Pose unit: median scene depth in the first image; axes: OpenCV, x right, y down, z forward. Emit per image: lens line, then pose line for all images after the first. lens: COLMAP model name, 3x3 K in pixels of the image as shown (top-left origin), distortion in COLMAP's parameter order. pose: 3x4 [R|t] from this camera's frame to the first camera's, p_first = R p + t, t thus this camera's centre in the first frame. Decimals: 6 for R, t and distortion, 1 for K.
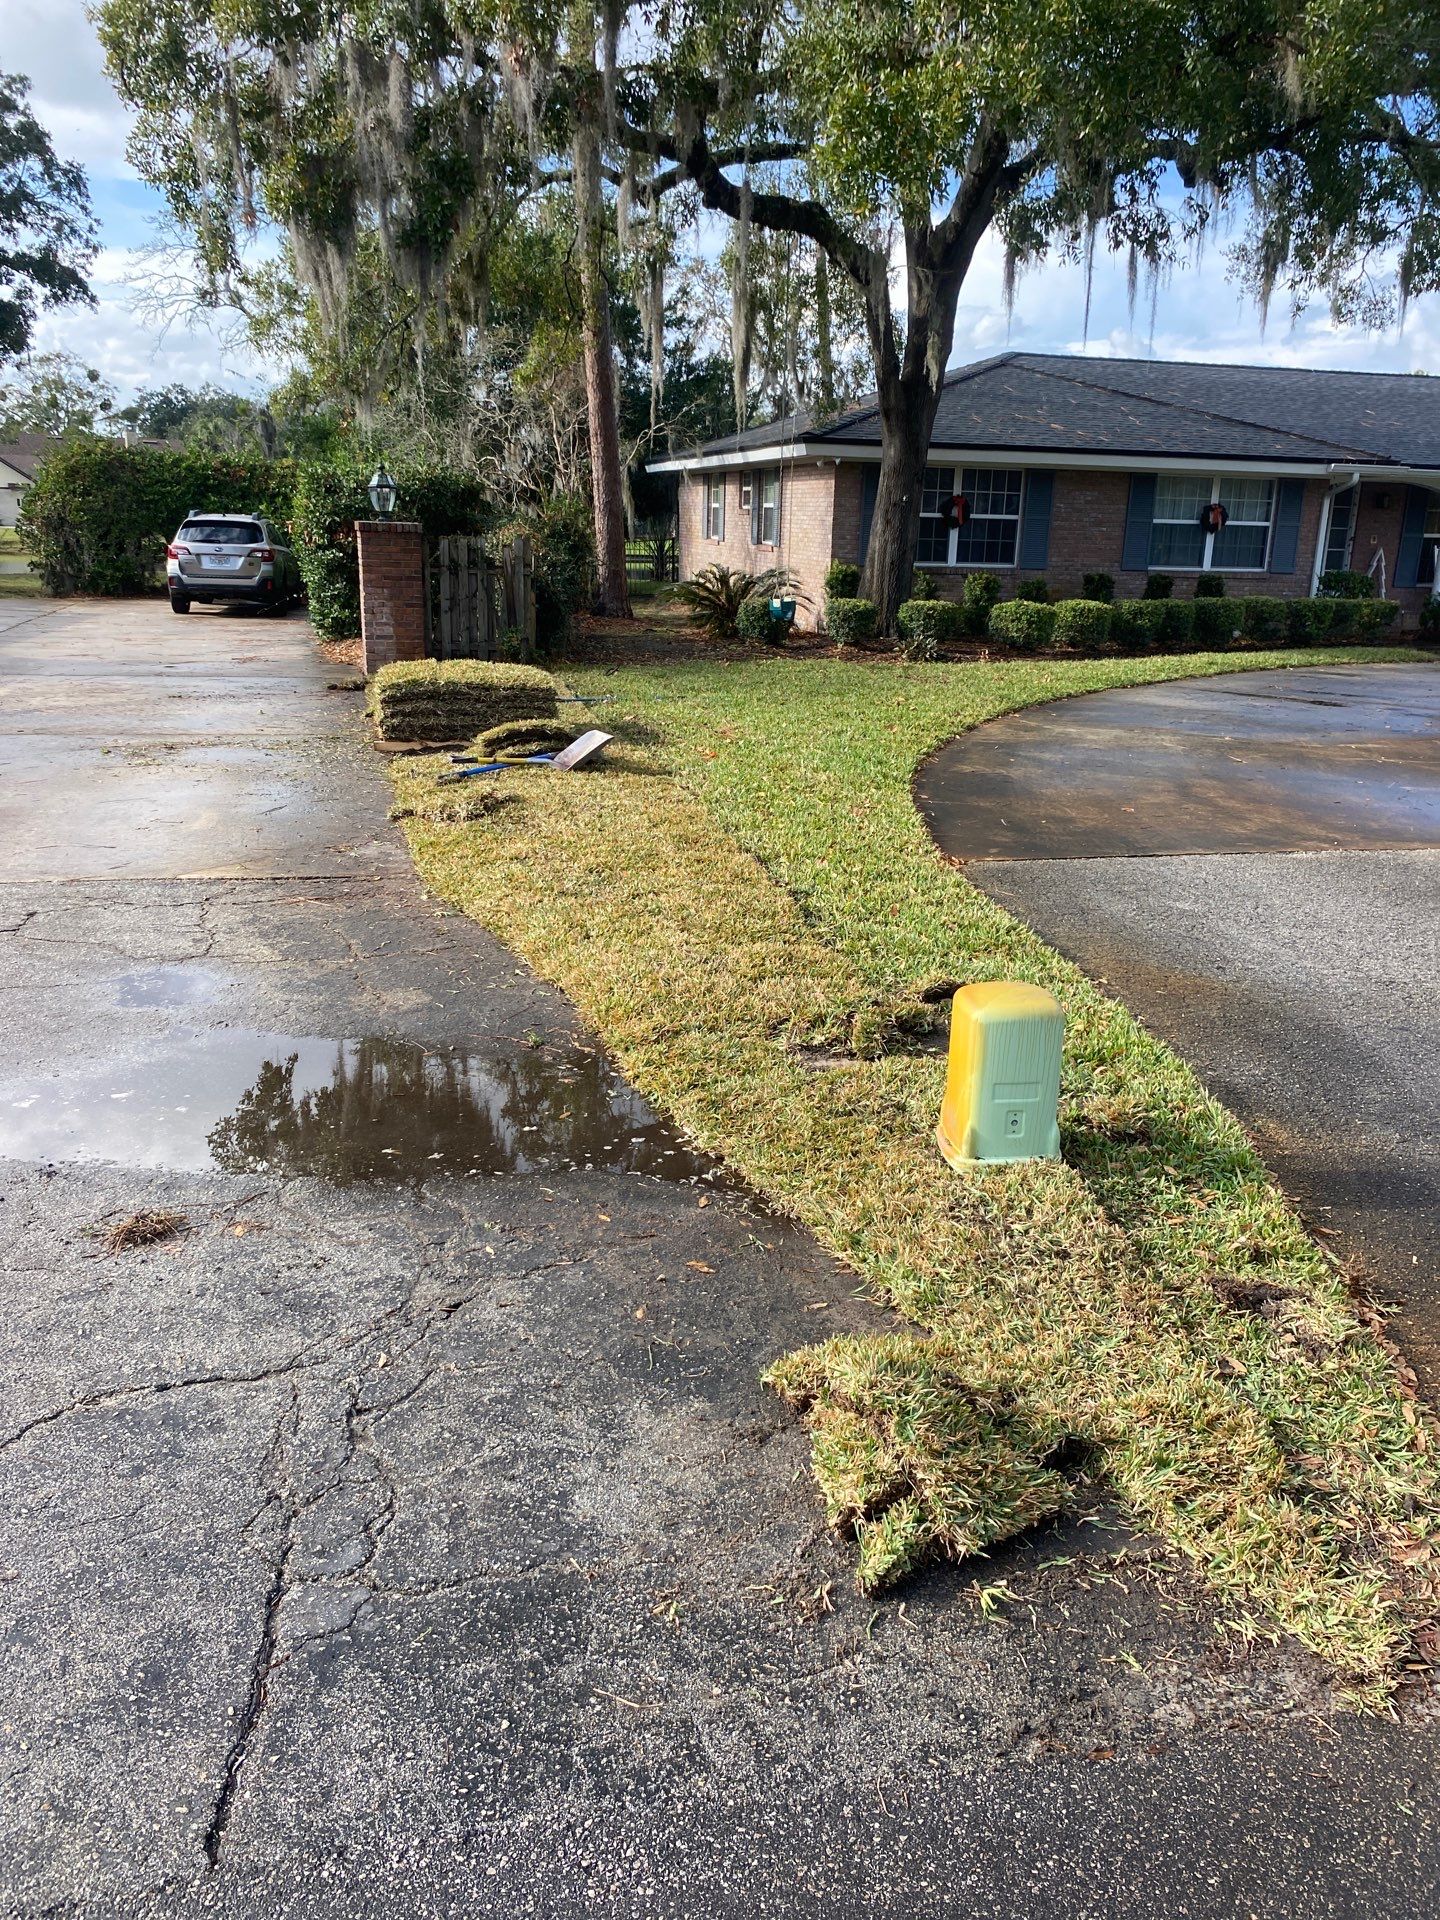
lens RADIAL K [[1453.6, 0, 732.0], [0, 1453.6, 958.9], [0, 0, 1]] dist [0.021487, -0.031916]
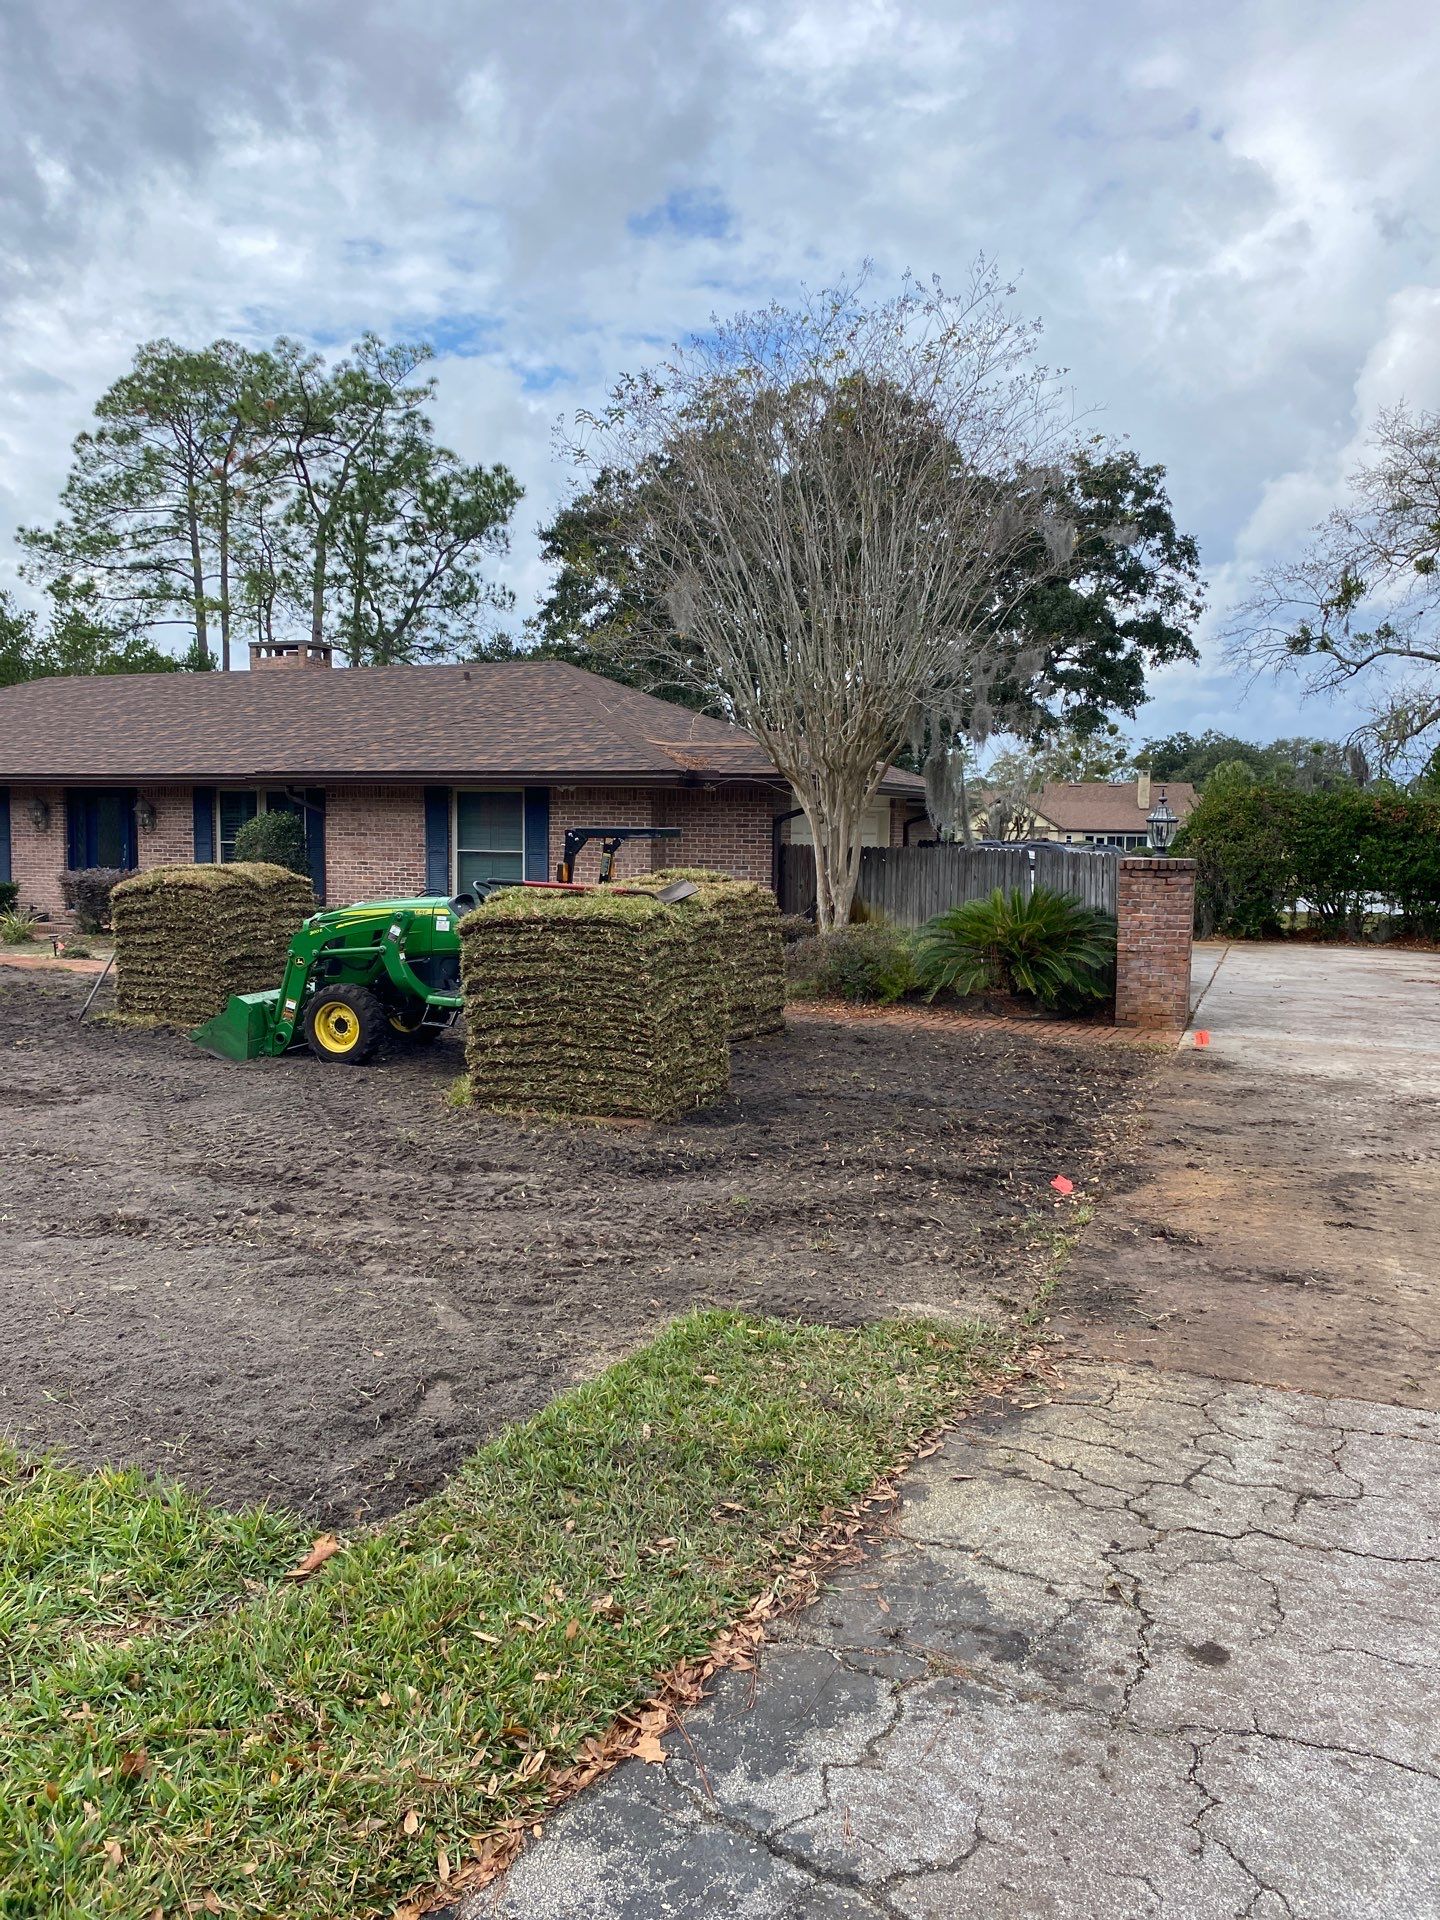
lens RADIAL K [[1453.6, 0, 704.4], [0, 1453.6, 951.0], [0, 0, 1]] dist [0.021487, -0.031916]
pose [[0.814905, 0.027236, -0.578954, -0.236752], [-0.156253, 0.972235, -0.174197, -0.029625], [0.558135, 0.232418, 0.796535, 0.065059]]
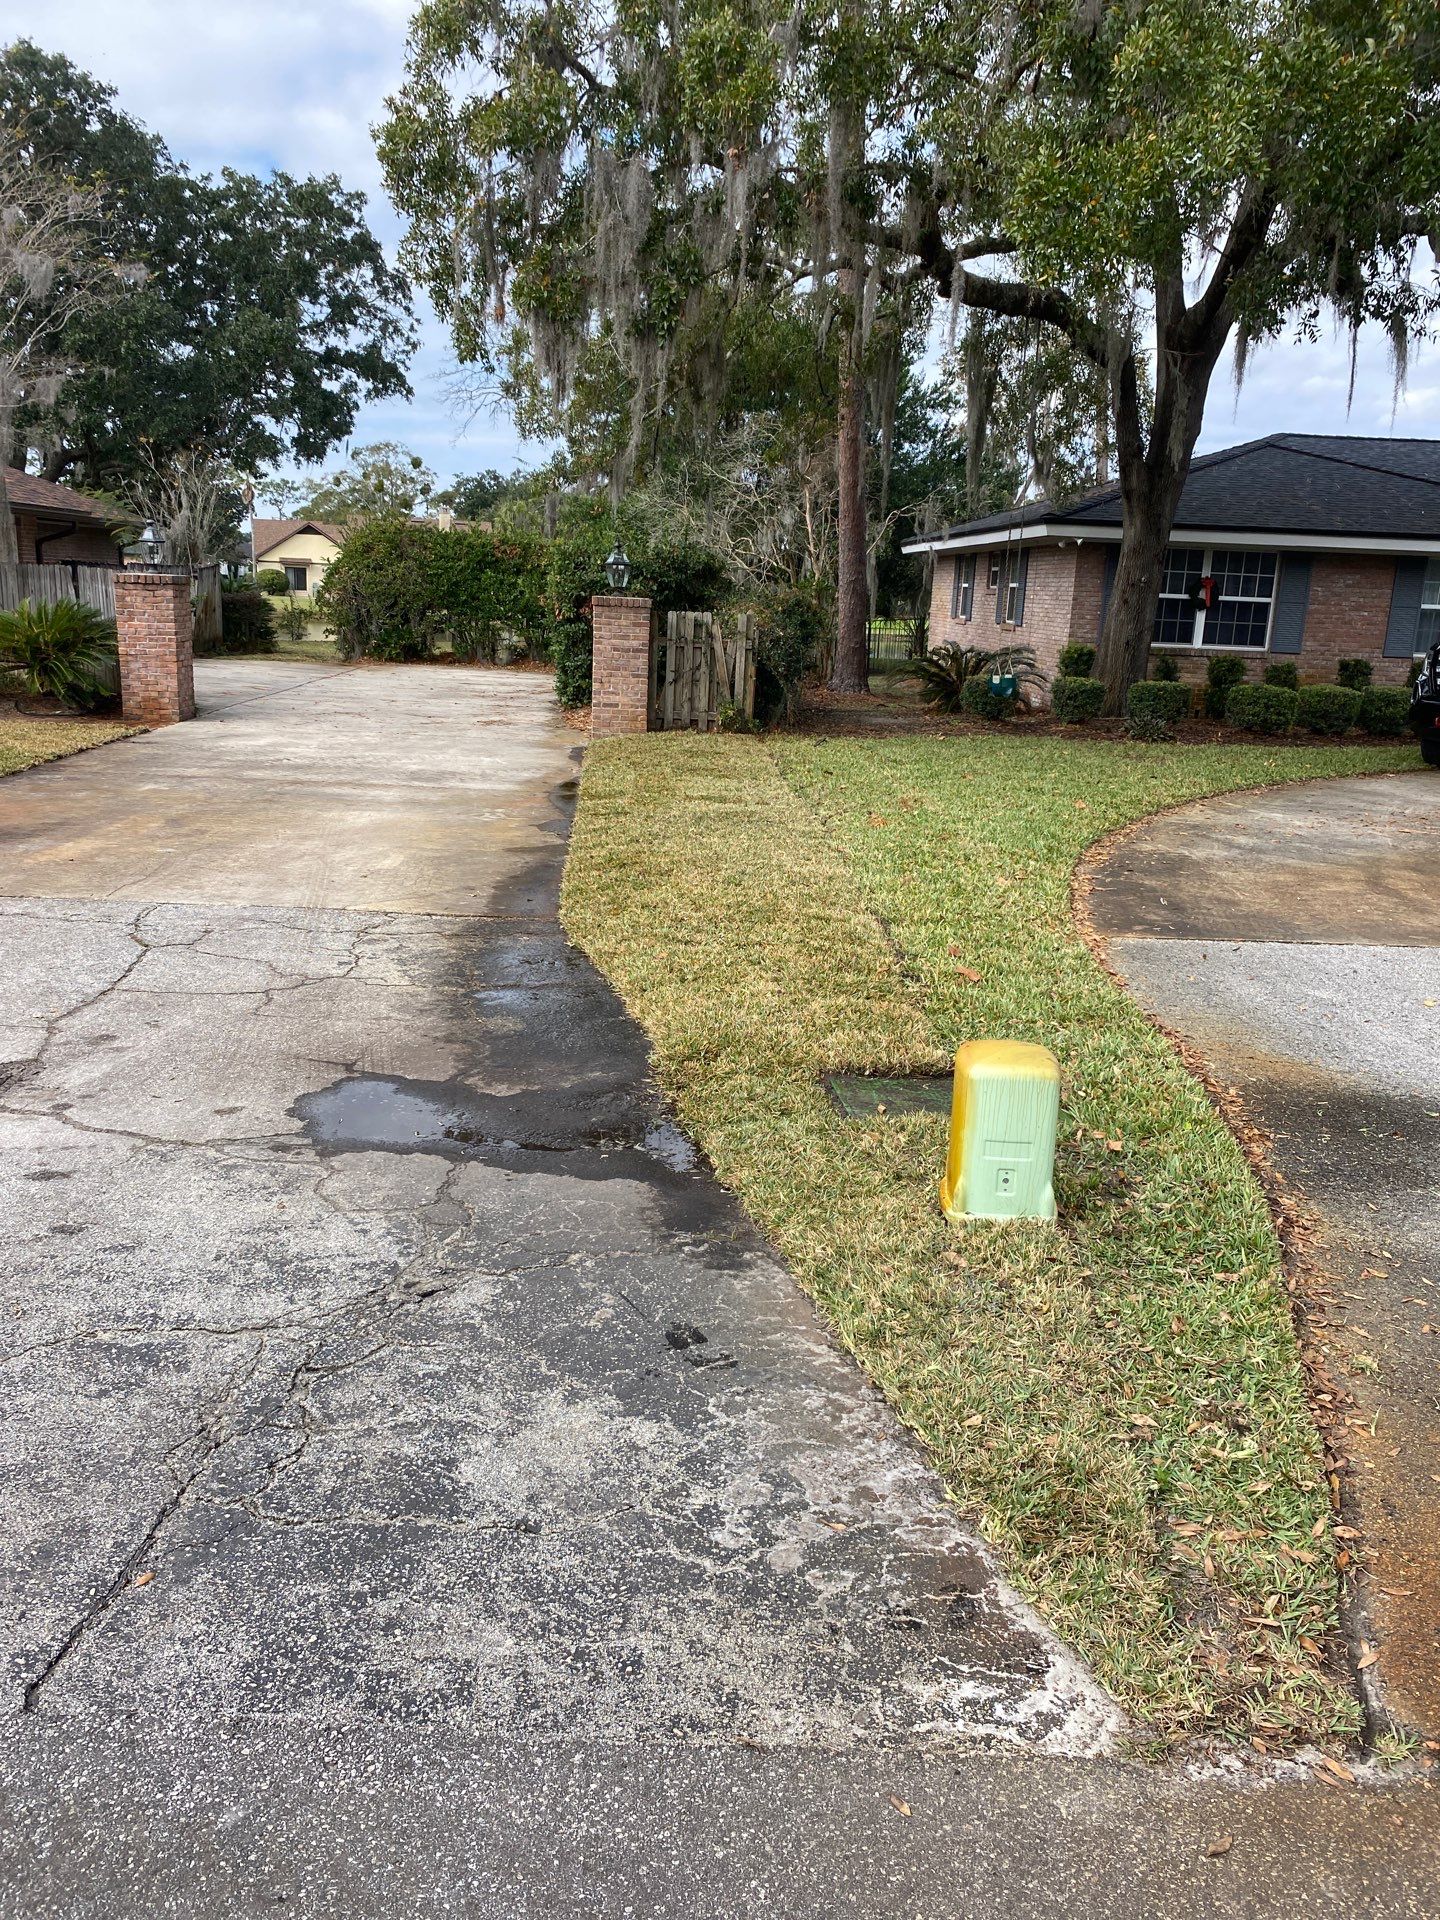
lens RADIAL K [[1453.6, 0, 724.1], [0, 1453.6, 978.1], [0, 0, 1]] dist [0.021487, -0.031916]
pose [[0.979883, 0.062705, -0.189464, 0.053315], [-0.070174, 0.996990, -0.032967, 0.006214], [0.186827, 0.045600, 0.981334, -0.008580]]
